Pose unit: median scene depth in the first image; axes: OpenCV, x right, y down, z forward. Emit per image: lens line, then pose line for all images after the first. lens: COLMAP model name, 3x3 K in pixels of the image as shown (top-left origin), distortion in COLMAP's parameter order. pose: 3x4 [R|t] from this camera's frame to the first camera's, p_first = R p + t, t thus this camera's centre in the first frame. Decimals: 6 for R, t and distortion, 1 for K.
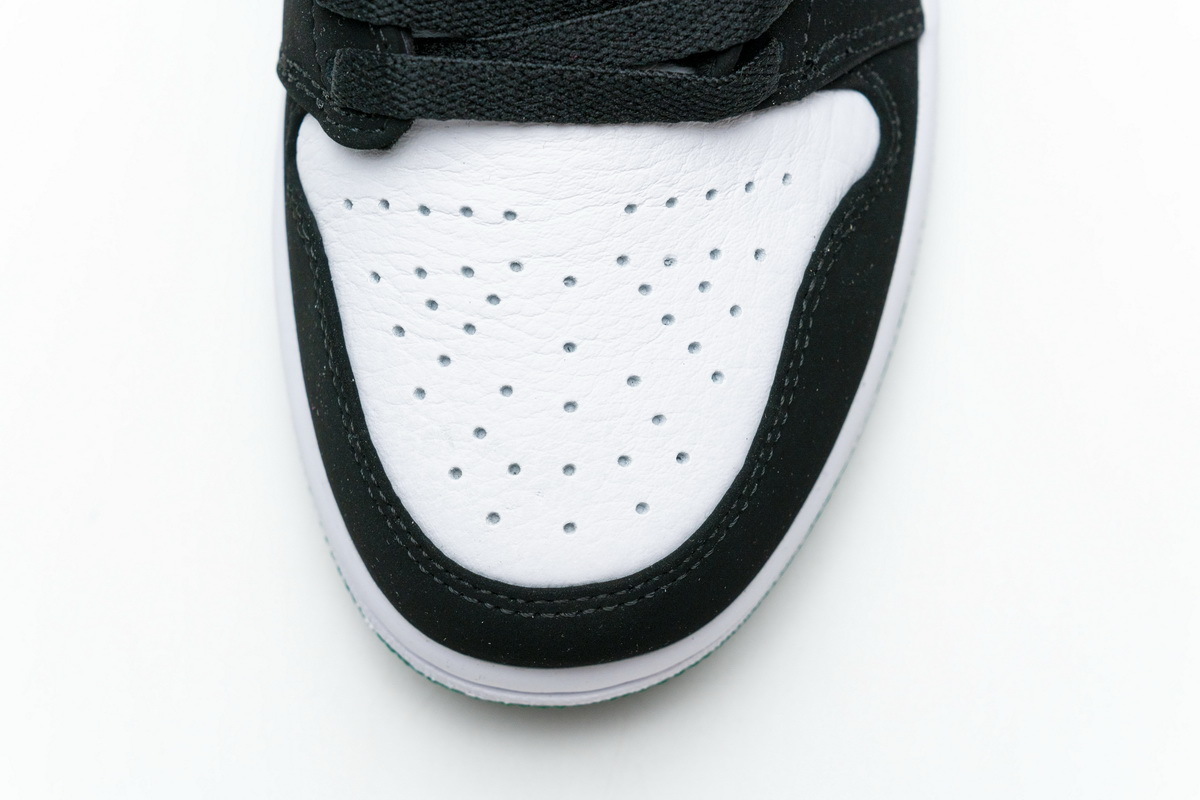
lens RADIAL K [[2383.5, 0, 600.0], [0, 2383.5, 400.0], [0, 0, 1]] dist [0.053366, -0.200890]
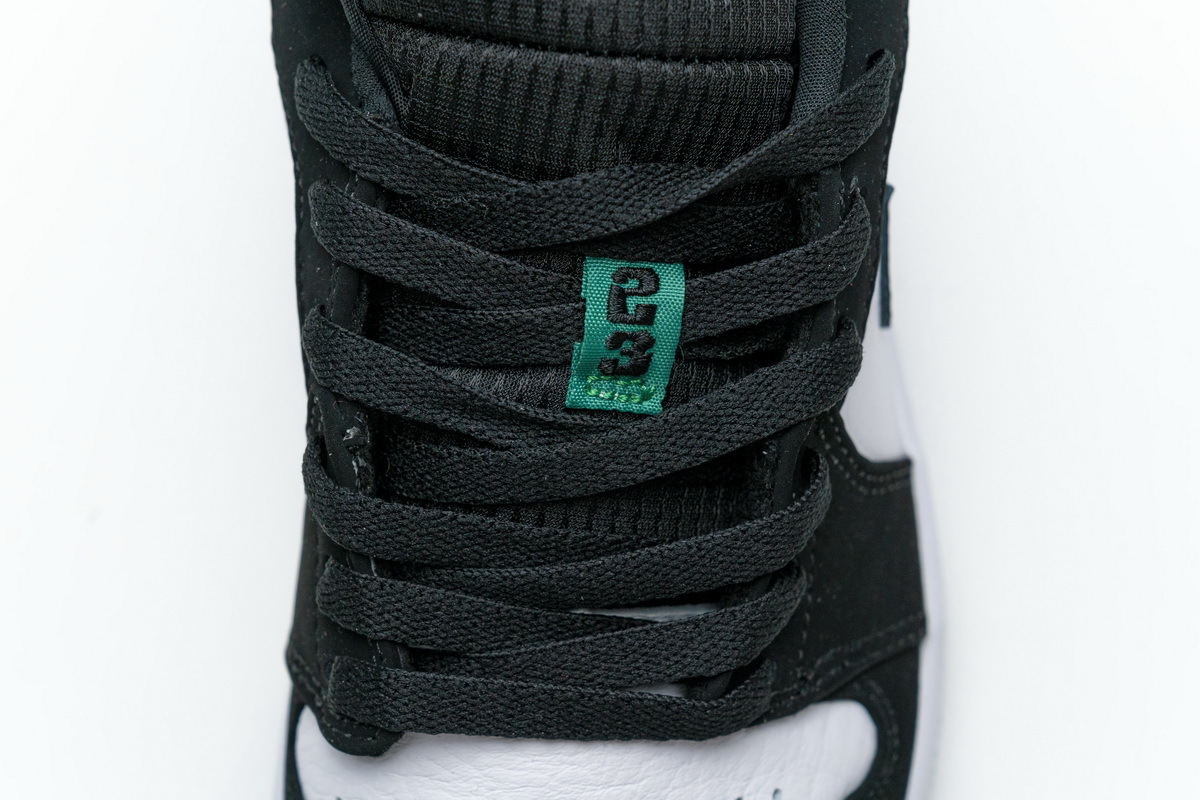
lens RADIAL K [[2383.5, 0, 600.0], [0, 2383.5, 400.0], [0, 0, 1]] dist [0.053366, -0.200890]
pose [[0.998037, 0.043397, -0.045160, 0.044466], [-0.049597, 0.987933, -0.146729, -0.111410], [0.038247, 0.148681, 0.988145, -0.021834]]
